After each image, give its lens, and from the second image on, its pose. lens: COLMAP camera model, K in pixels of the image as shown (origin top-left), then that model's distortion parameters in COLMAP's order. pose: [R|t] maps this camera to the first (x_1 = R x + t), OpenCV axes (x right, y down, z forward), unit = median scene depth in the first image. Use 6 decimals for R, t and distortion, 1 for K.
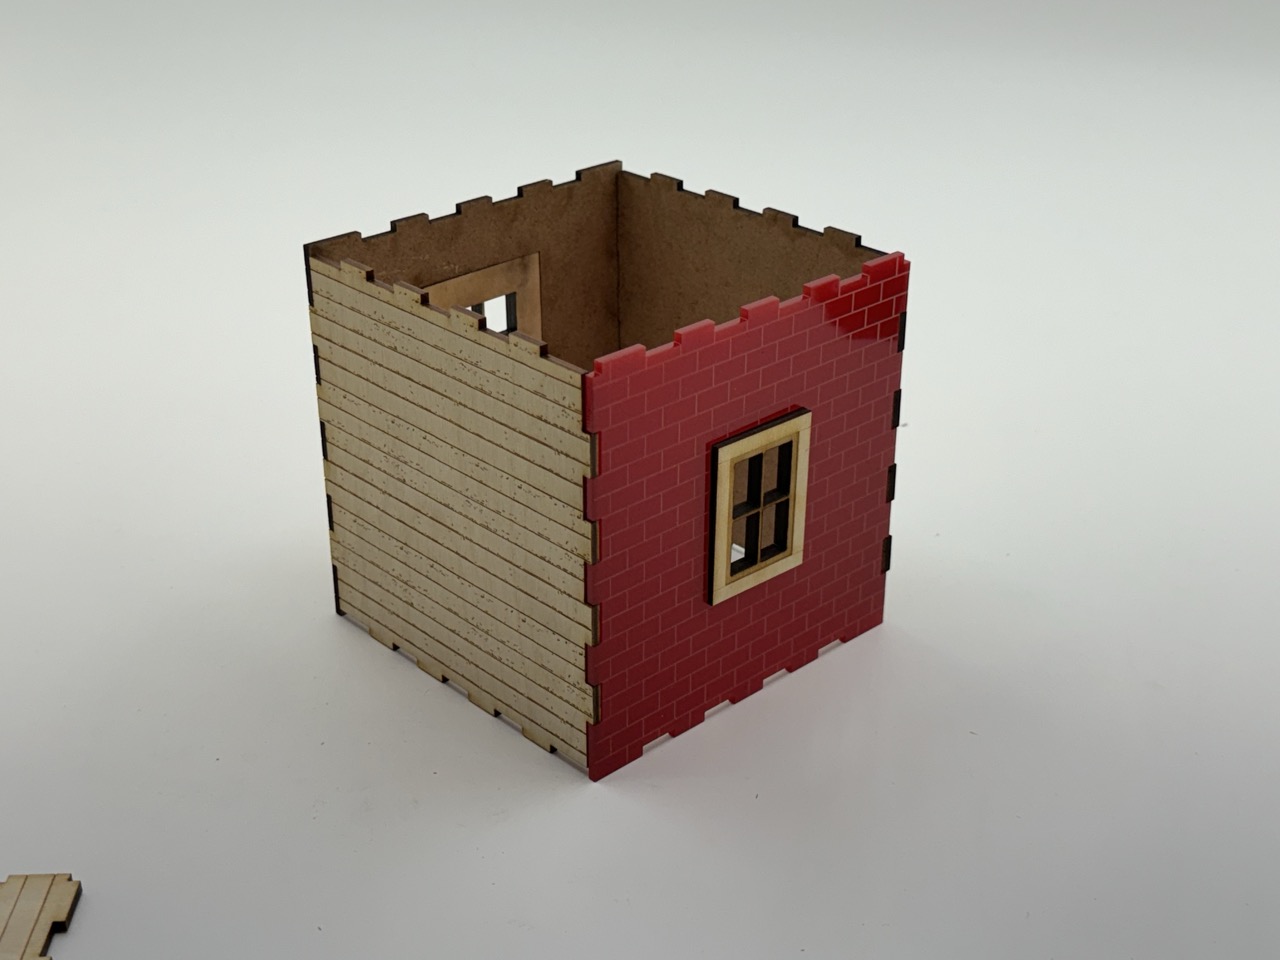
lens RADIAL K [[1798.3, 0, 640.5], [0, 1798.3, 479.5], [0, 0, 1]] dist [-0.047644, 0.000000]
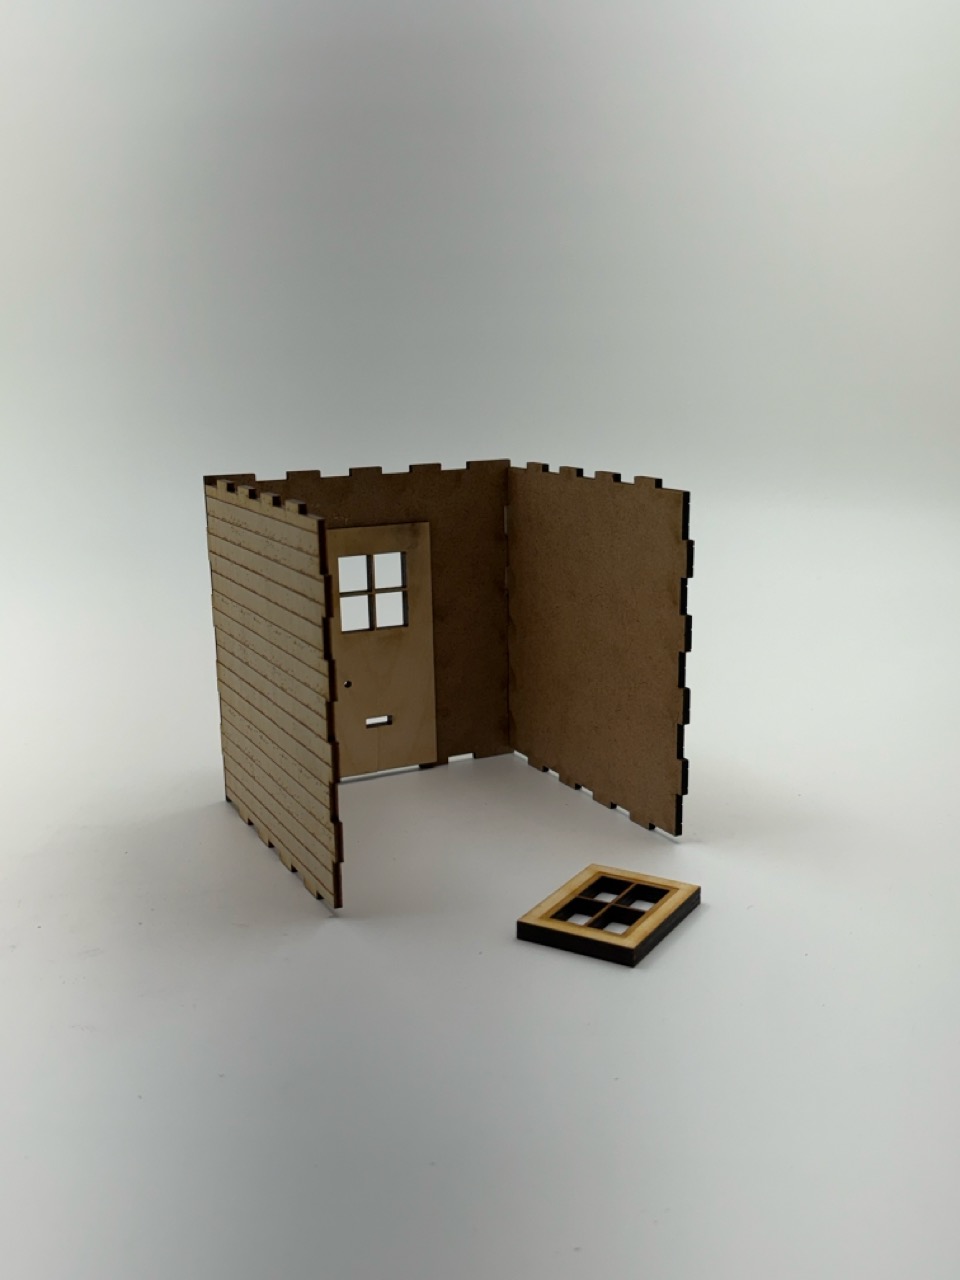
lens RADIAL K [[1293.6, 0, 478.7], [0, 1293.6, 642.0], [0, 0, 1]] dist [0.016277, 0.000000]
pose [[0.957454, 0.042026, -0.285509, 0.234655], [-0.108621, 0.969065, -0.221618, 0.145454], [0.267363, 0.243201, 0.932400, 0.216830]]
